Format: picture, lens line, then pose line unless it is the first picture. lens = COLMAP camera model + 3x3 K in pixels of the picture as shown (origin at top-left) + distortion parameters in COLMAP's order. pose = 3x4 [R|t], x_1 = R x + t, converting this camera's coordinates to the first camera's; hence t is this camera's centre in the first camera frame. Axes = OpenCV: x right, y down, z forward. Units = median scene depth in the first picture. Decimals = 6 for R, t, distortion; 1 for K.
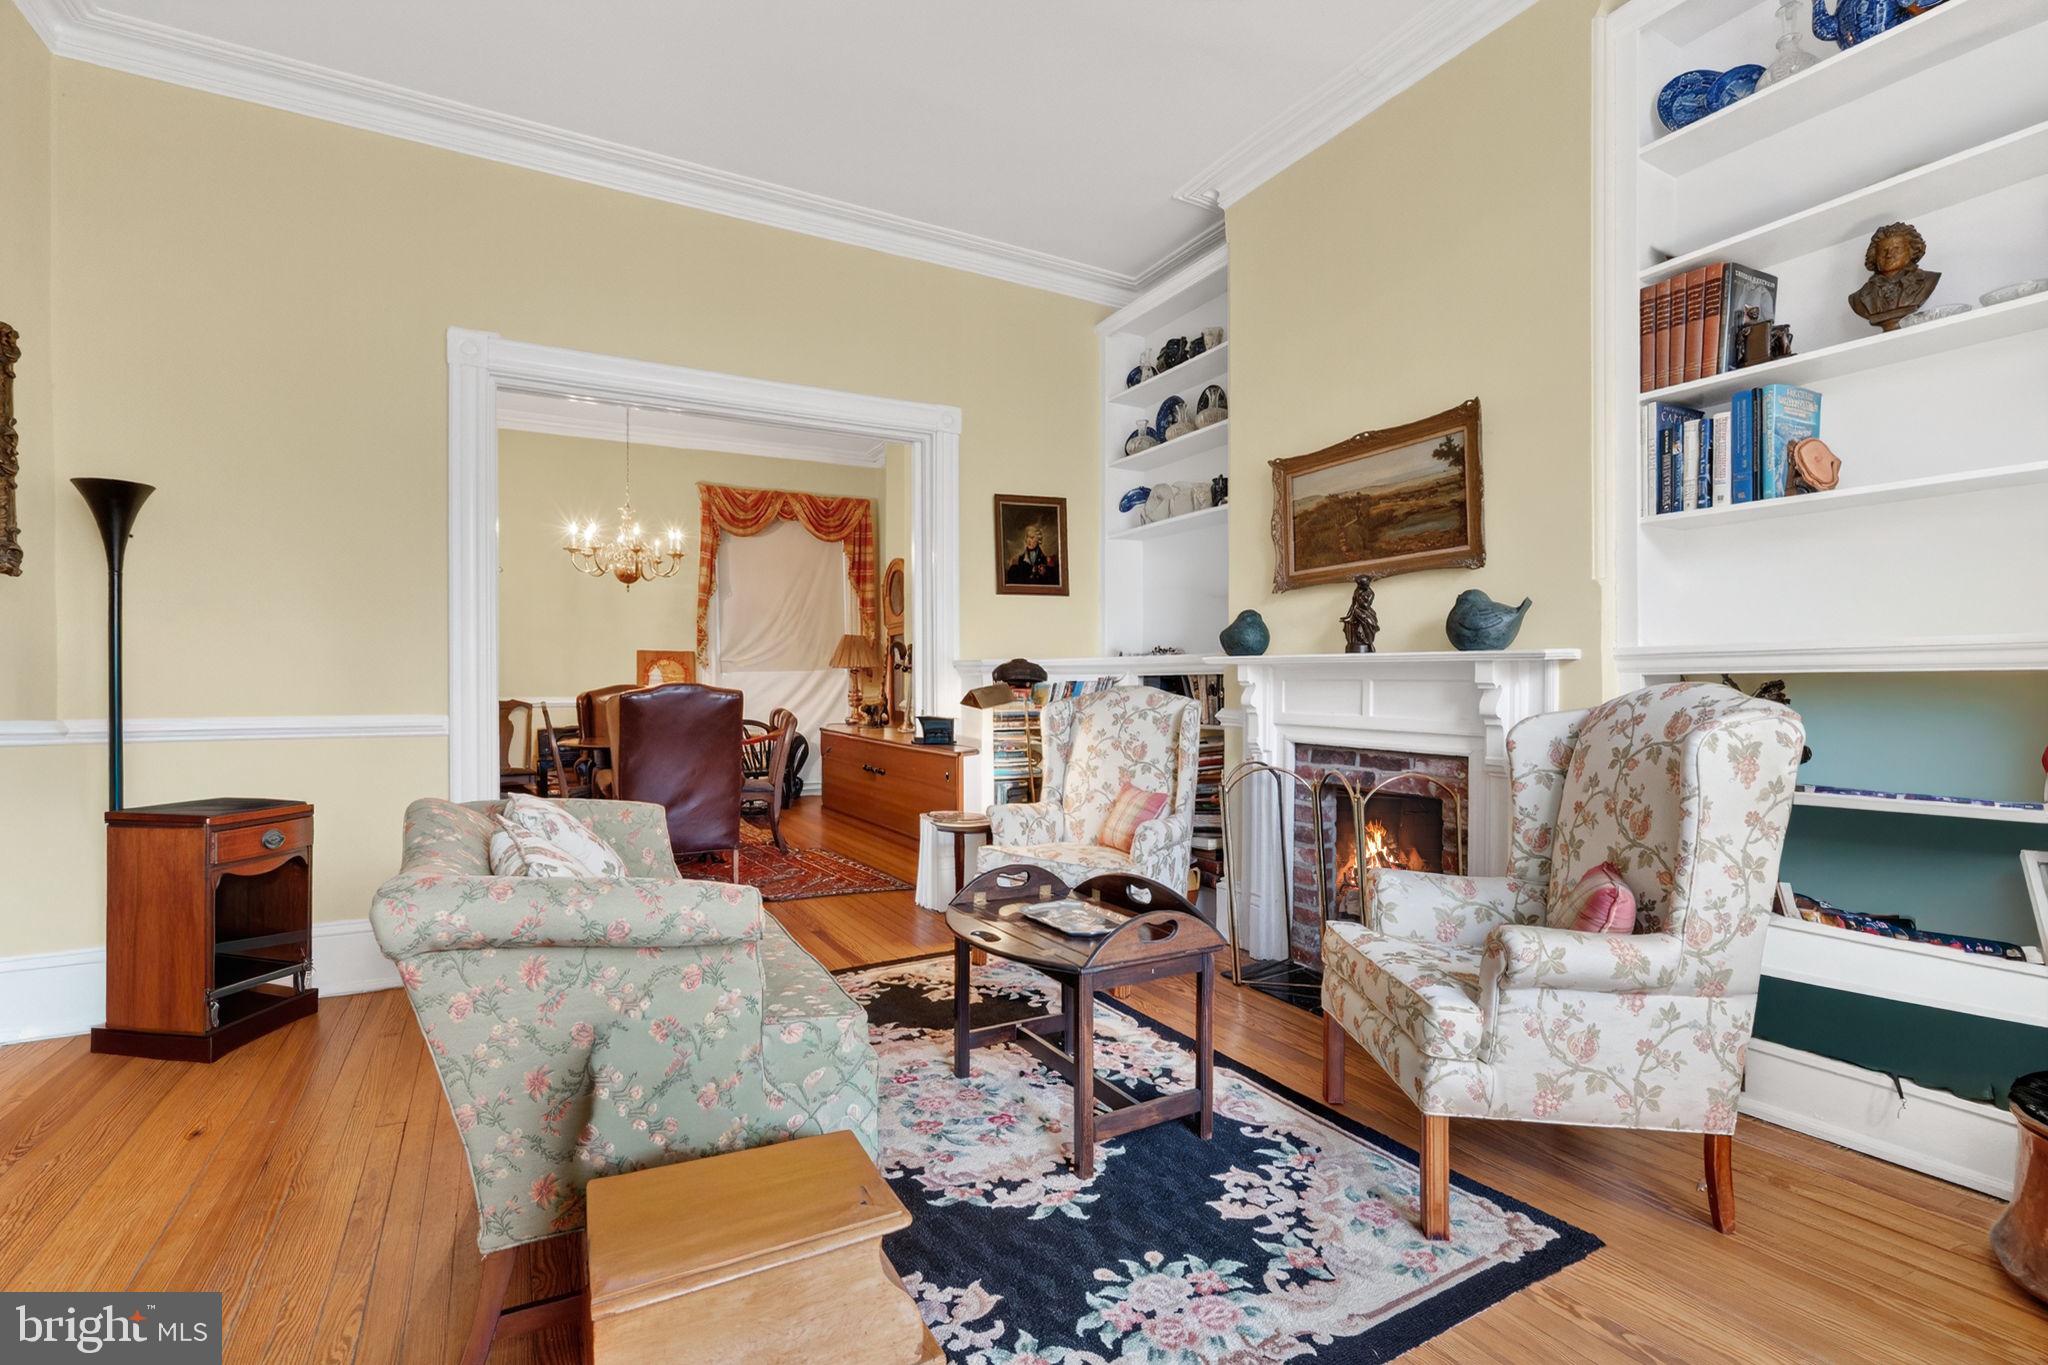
lens RADIAL K [[918.6, 0, 1024.0], [0, 918.6, 686.7], [0, 0, 1]] dist [-0.003509, -0.000392]
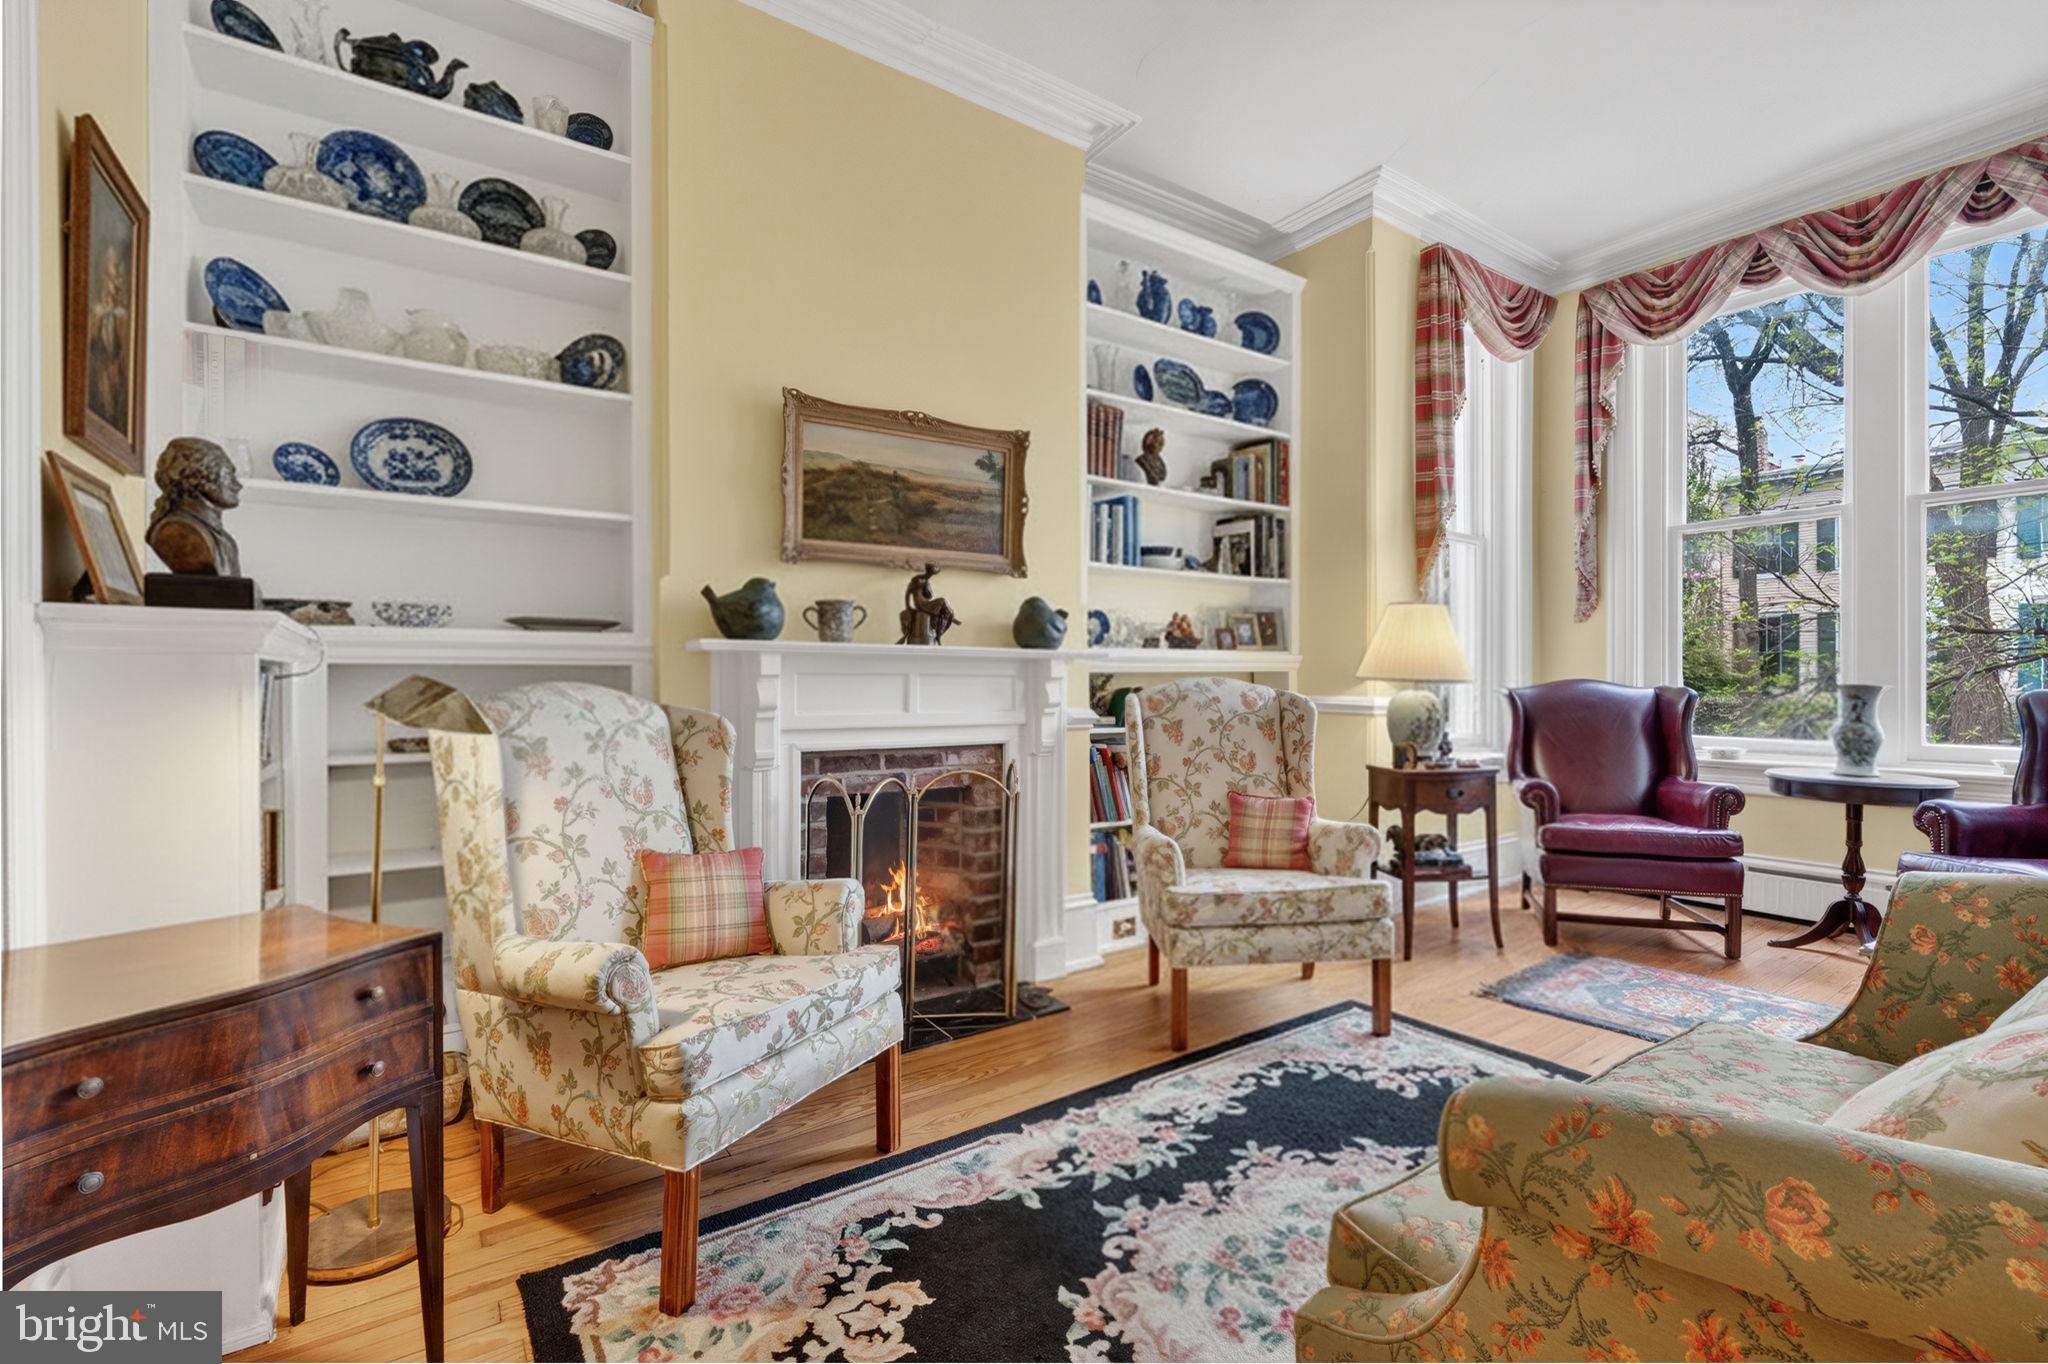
lens RADIAL K [[889.5, 0, 1030.4], [0, 889.5, 687.8], [0, 0, 1]] dist [-0.005174, -0.000552]
pose [[-0.099139, -0.005517, 0.995058, -0.478842], [0.008450, 0.999944, 0.006386, 0.001353], [-0.995038, 0.009041, -0.099086, 0.848979]]
